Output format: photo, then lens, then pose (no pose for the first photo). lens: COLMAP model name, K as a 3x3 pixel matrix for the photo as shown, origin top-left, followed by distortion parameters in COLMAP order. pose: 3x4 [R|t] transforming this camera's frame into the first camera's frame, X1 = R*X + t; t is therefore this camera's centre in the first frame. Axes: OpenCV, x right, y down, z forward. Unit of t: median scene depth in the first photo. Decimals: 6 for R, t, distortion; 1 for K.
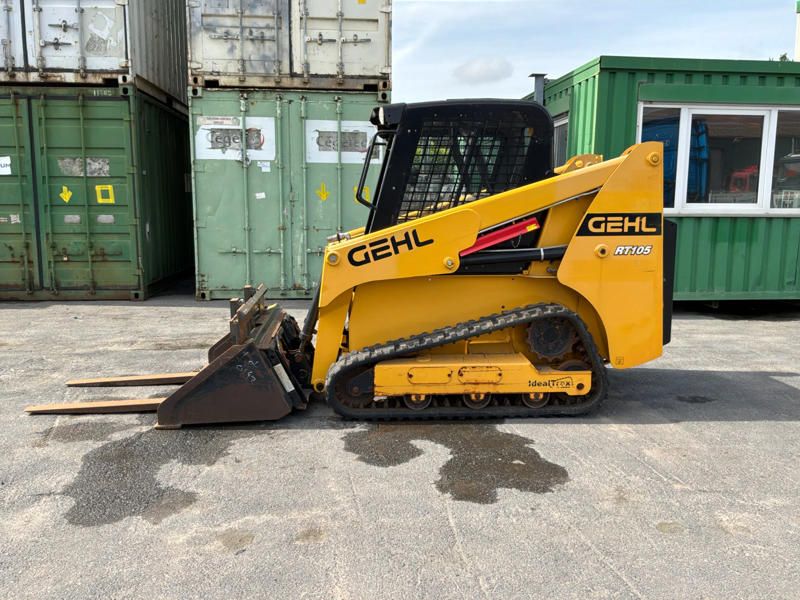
lens RADIAL K [[666.1, 0, 398.9], [0, 666.1, 298.1], [0, 0, 1]] dist [0.086461, -0.152925]
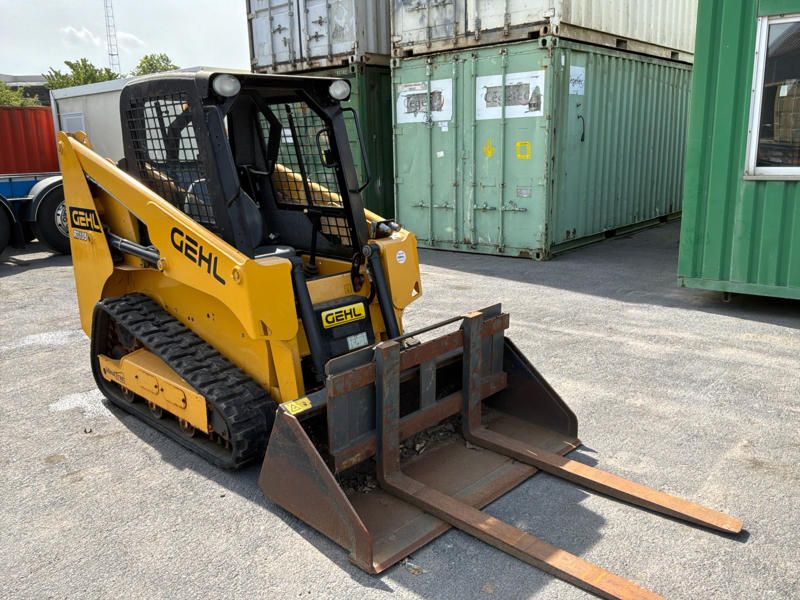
lens RADIAL K [[666.1, 0, 397.5], [0, 666.1, 298.4], [0, 0, 1]] dist [0.086461, -0.152925]
pose [[0.700807, 0.134316, -0.700592, 0.631328], [-0.068948, 0.990269, 0.120882, -0.056829], [0.710011, -0.036410, 0.703249, 0.216774]]
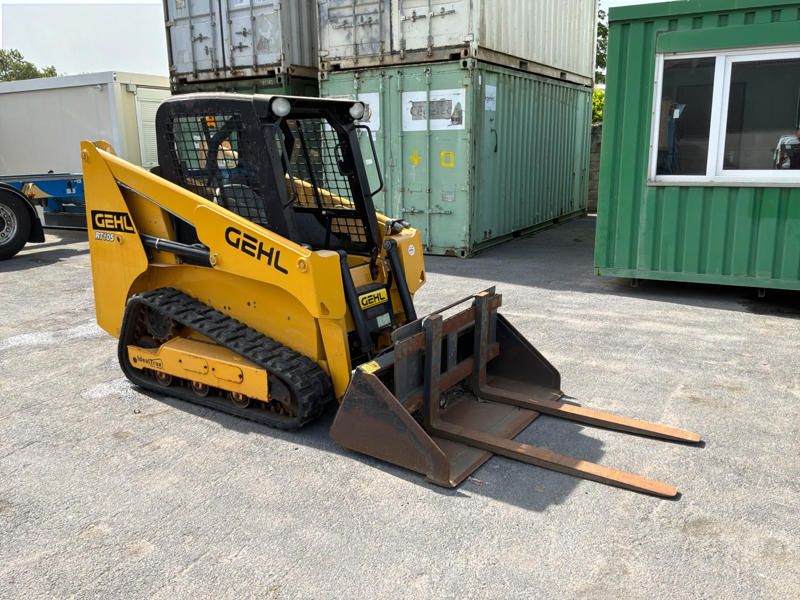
lens RADIAL K [[666.1, 0, 396.2], [0, 666.1, 299.5], [0, 0, 1]] dist [0.086461, -0.152925]
pose [[0.819934, 0.107448, -0.562284, 0.609790], [-0.059262, 0.992882, 0.103315, -0.044420], [0.569382, -0.051389, 0.820465, 0.068465]]
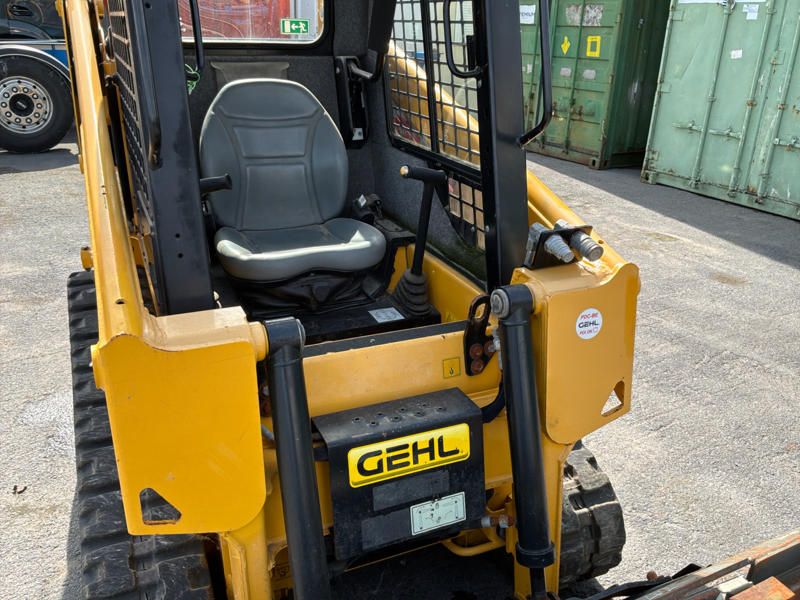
lens RADIAL K [[666.1, 0, 397.9], [0, 666.1, 297.0], [0, 0, 1]] dist [0.086461, -0.152925]
pose [[0.392413, 0.348097, -0.851376, 0.425224], [-0.159251, 0.937354, 0.309849, -0.088422], [0.905898, 0.013994, 0.423265, 0.433800]]
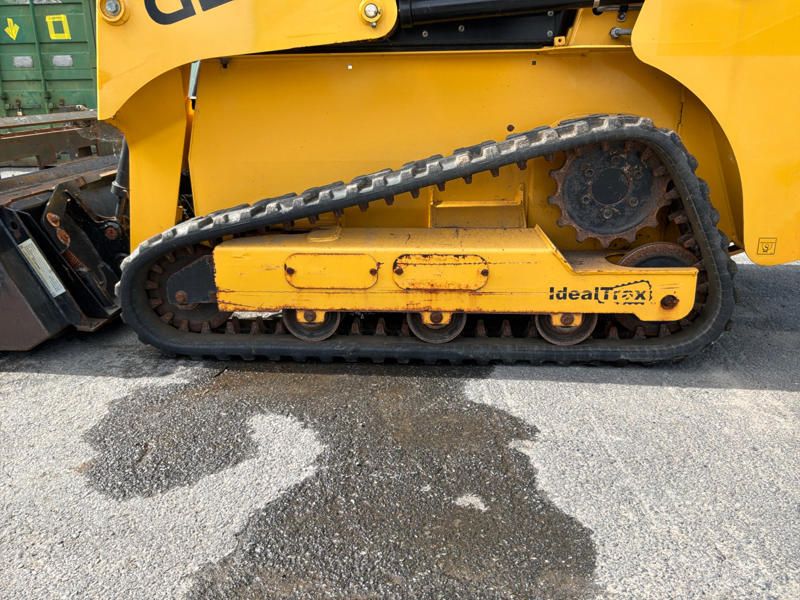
lens RADIAL K [[666.1, 0, 399.8], [0, 666.1, 304.3], [0, 0, 1]] dist [0.086461, -0.152925]
pose [[0.988490, 0.030986, -0.148077, 0.088588], [-0.005807, 0.985849, 0.167534, 0.032687], [0.151173, -0.164746, 0.974682, 0.297189]]
